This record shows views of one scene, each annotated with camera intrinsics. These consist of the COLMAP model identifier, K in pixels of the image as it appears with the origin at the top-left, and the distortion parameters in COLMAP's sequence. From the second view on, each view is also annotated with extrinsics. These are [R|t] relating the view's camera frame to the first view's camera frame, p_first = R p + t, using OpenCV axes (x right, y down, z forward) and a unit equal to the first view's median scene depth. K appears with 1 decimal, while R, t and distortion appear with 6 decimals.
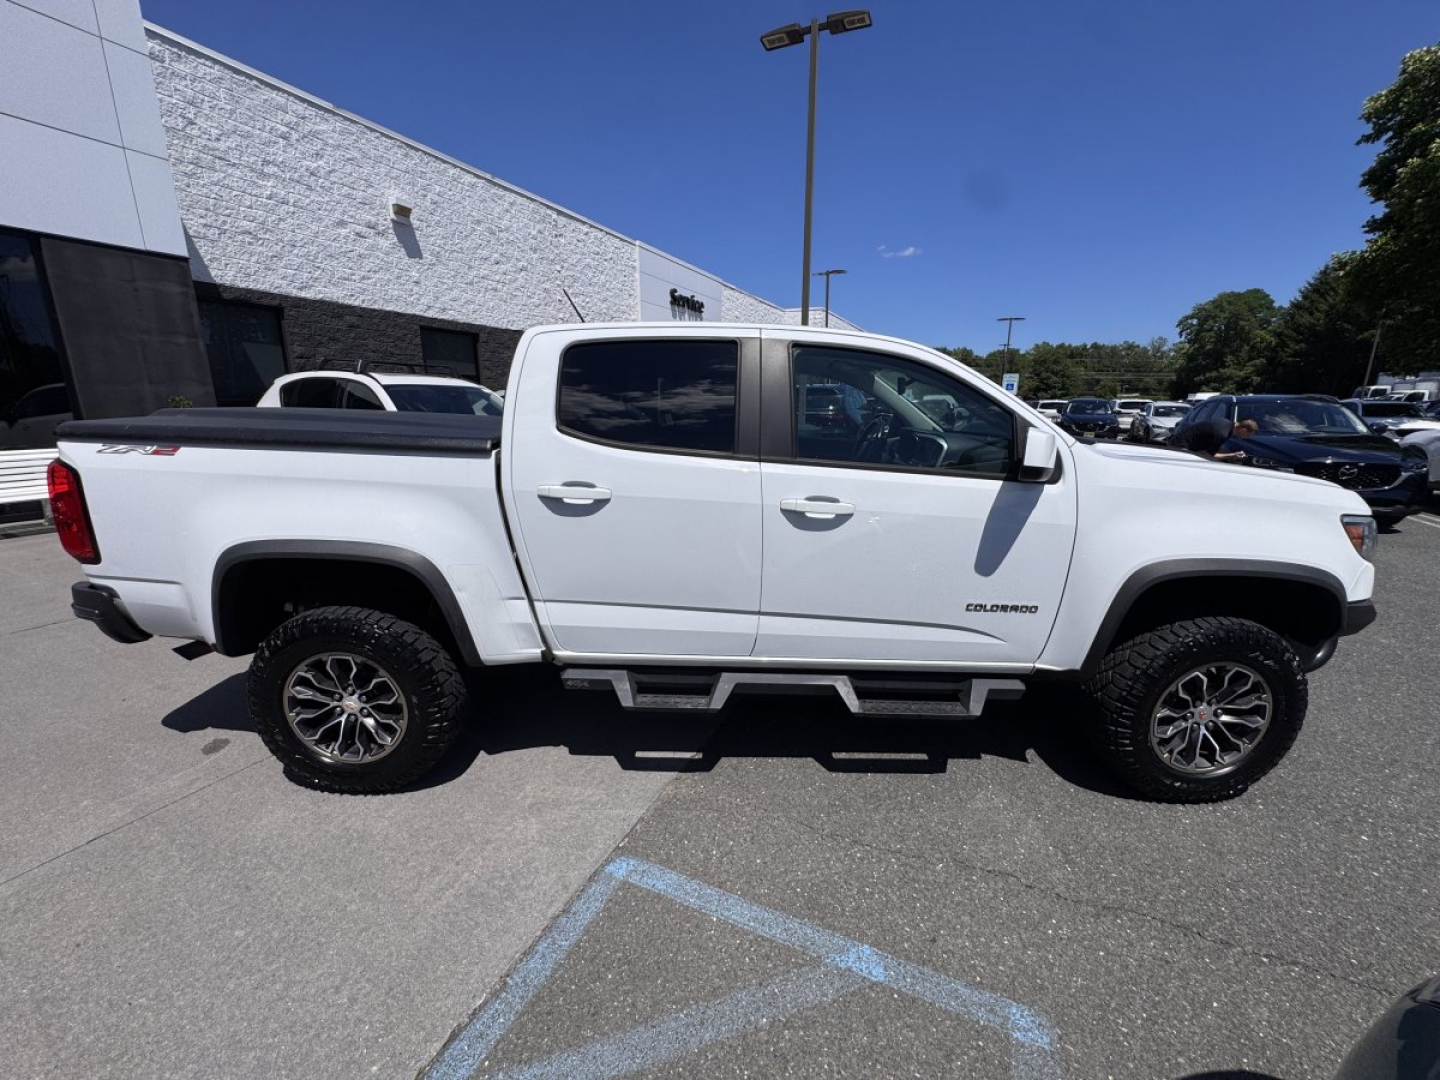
lens RADIAL K [[575.4, 0, 718.8], [0, 575.4, 542.8], [0, 0, 1]] dist [-0.004300, 0.000562]
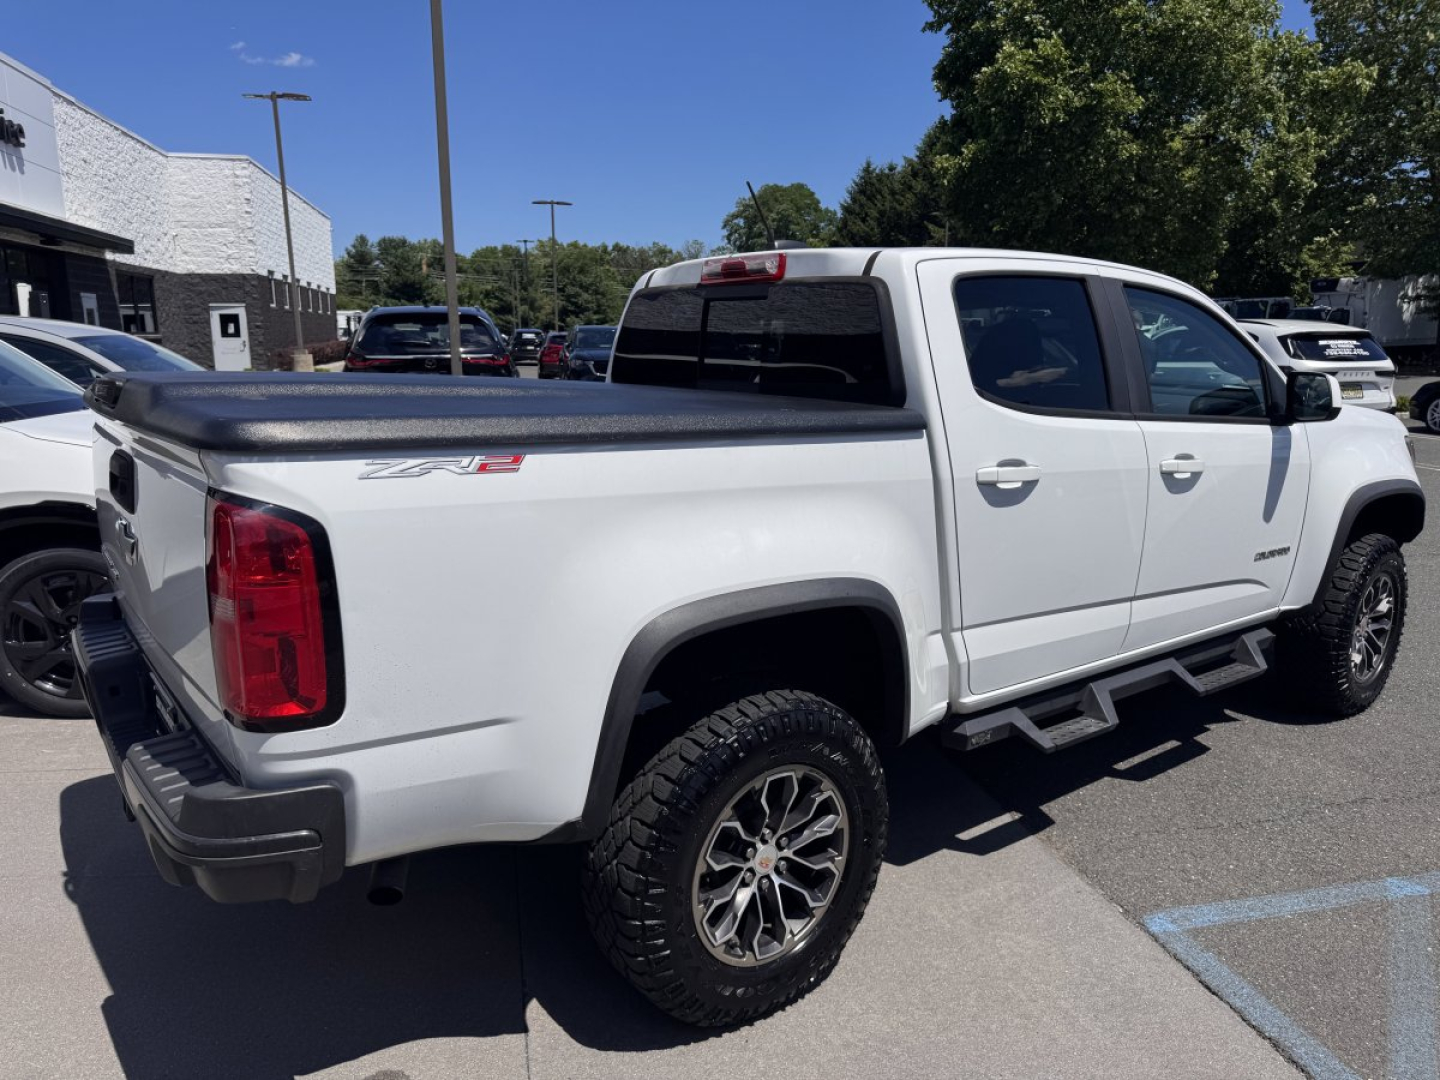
lens RADIAL K [[1024.0, 0, 715.5], [0, 1024.0, 534.1], [0, 0, 1]] dist [0.053739, -0.059087]
pose [[0.789896, -0.122214, 0.600939, -1.281384], [0.149411, 0.988764, 0.004695, -0.067881], [-0.594761, 0.086078, 0.799281, 0.139148]]
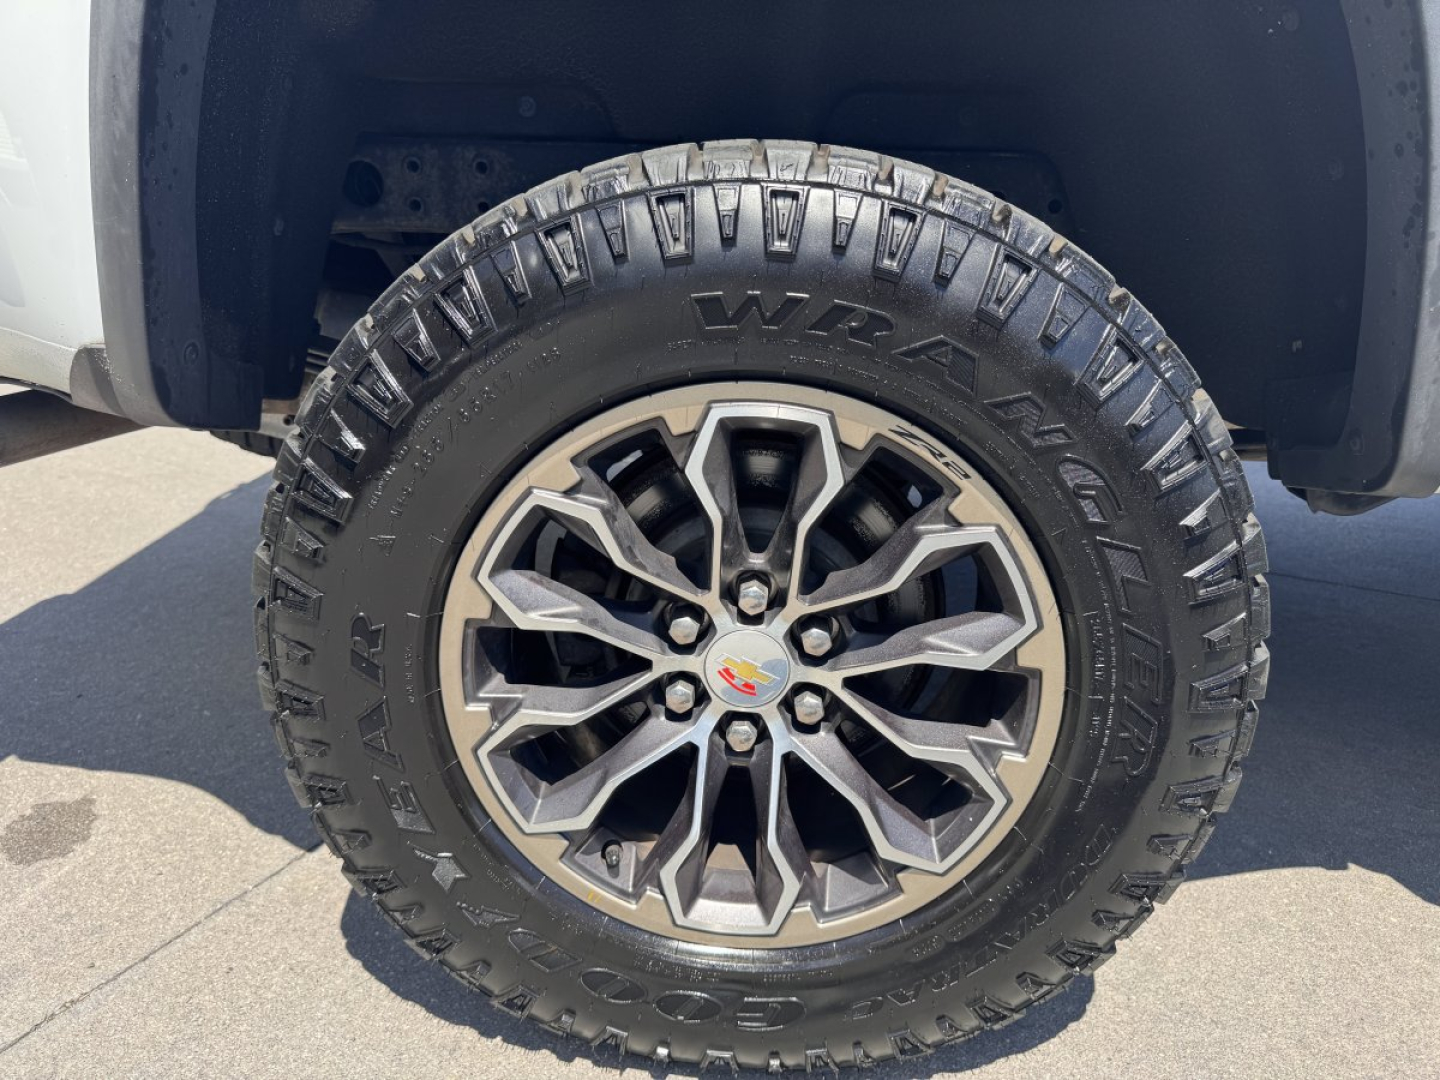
lens RADIAL K [[1024.0, 0, 715.5], [0, 1024.0, 534.1], [0, 0, 1]] dist [0.053739, -0.059087]
pose [[0.998427, 0.017086, -0.053395, -0.629205], [-0.012699, 0.996596, 0.081459, 0.202770], [0.054605, -0.080653, 0.995245, 0.634769]]
